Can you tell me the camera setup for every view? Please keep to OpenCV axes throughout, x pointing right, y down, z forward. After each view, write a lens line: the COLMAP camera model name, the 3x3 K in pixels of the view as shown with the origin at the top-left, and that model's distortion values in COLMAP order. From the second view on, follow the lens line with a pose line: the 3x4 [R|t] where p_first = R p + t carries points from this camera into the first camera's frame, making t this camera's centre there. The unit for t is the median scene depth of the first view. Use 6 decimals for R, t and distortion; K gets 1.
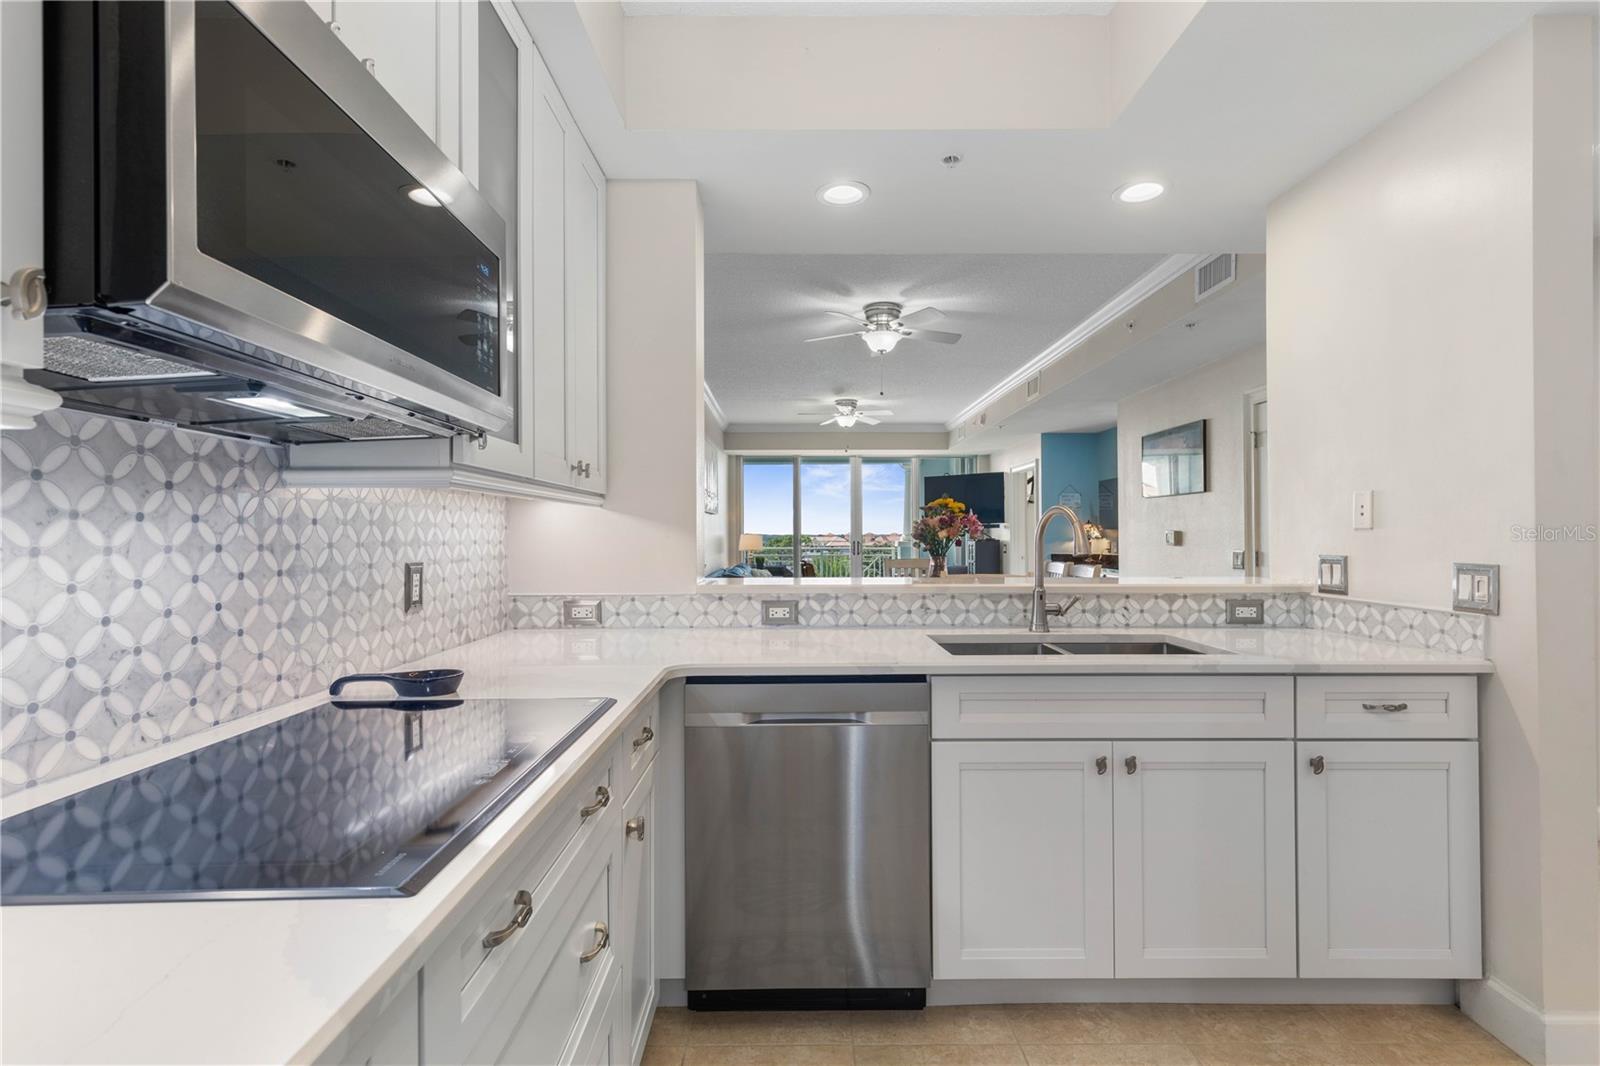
lens RADIAL K [[750.1, 0, 800.0], [0, 750.1, 533.0], [0, 0, 1]] dist [0.001560, -0.000124]
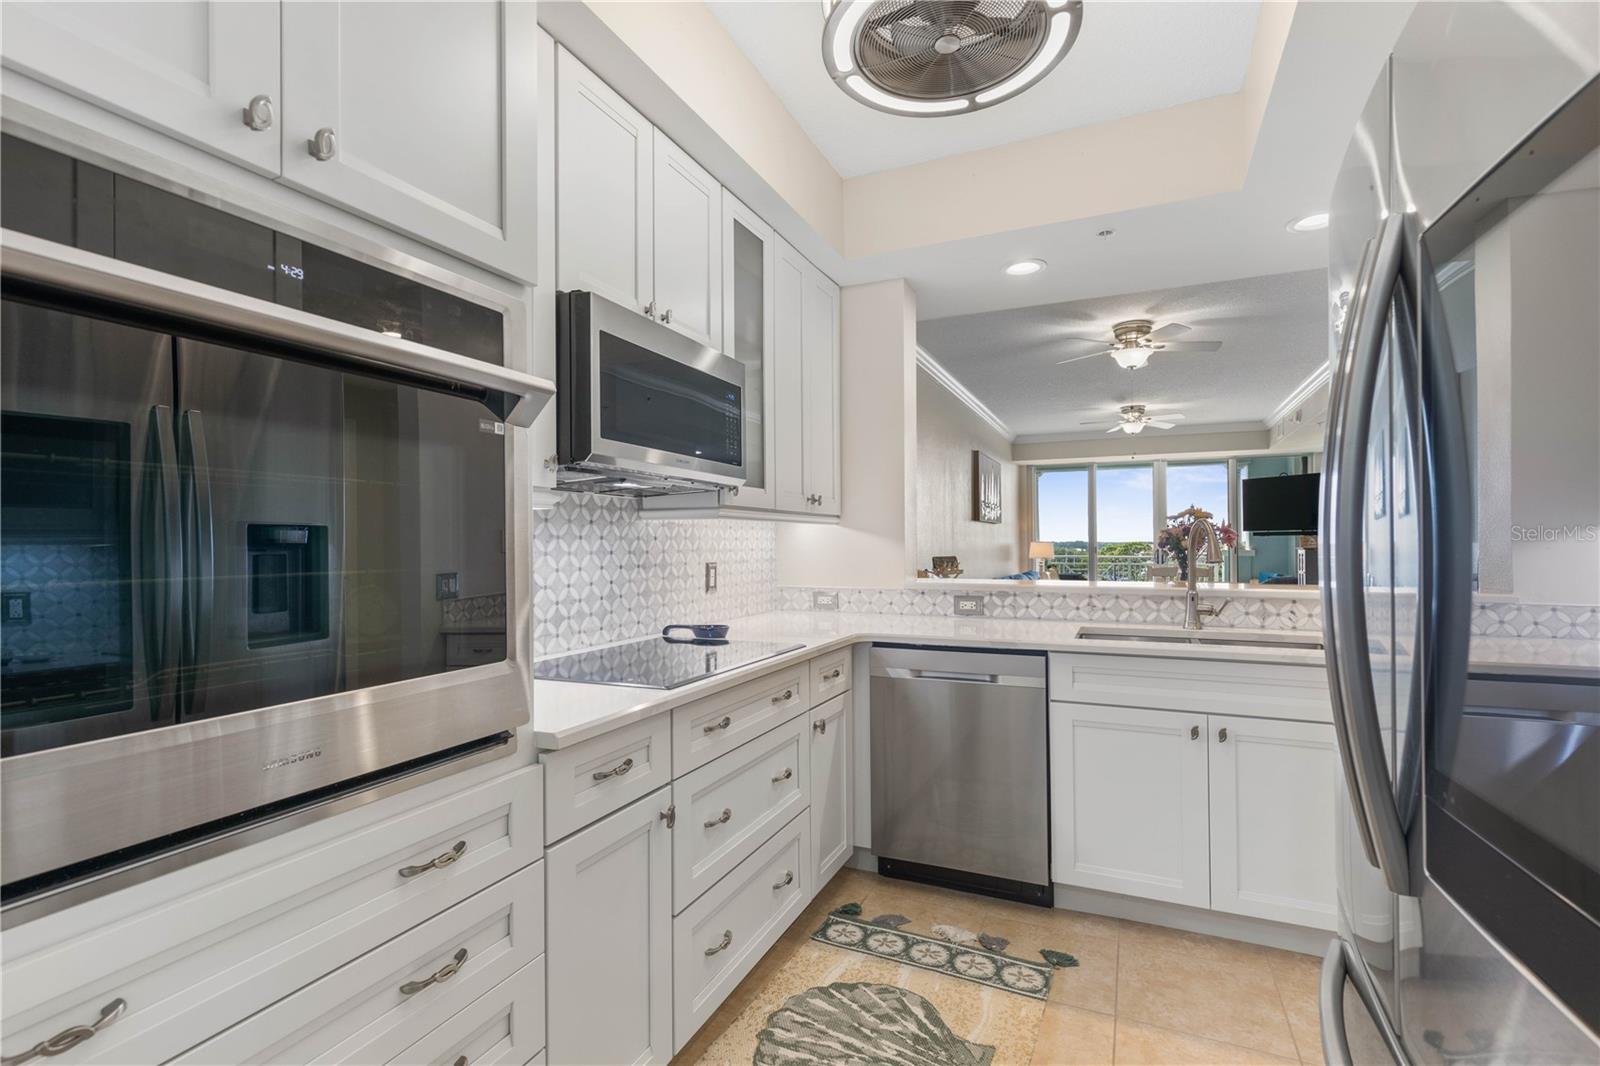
lens RADIAL K [[740.8, 0, 793.3], [0, 740.8, 548.6], [0, 0, 1]] dist [0.000150, -0.000099]
pose [[0.909437, 0.002260, -0.415836, 0.304501], [0.002326, 0.999942, 0.010521, -0.006251], [0.415835, -0.010535, 0.909379, -0.370319]]
